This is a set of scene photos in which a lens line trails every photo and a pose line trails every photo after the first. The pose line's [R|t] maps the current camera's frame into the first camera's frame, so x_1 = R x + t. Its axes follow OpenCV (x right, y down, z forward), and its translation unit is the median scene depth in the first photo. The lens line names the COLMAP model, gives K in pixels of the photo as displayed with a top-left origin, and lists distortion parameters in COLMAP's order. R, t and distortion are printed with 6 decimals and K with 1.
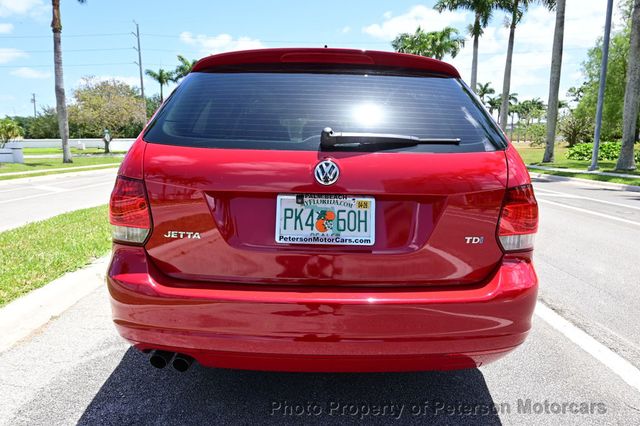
lens RADIAL K [[438.9, 0, 322.5], [0, 438.9, 214.1], [0, 0, 1]] dist [-0.008177, -0.000626]
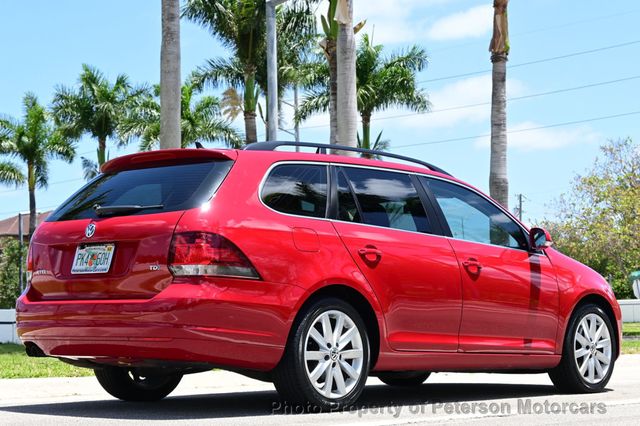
lens RADIAL K [[1365.6, 0, 319.7], [0, 1365.6, 213.1], [0, 0, 1]] dist [0.018149, 0.000000]
pose [[0.731950, -0.066267, -0.678128, 0.218617], [-0.094585, 0.975741, -0.197442, 0.041228], [0.674762, 0.208659, 0.707925, -0.110526]]
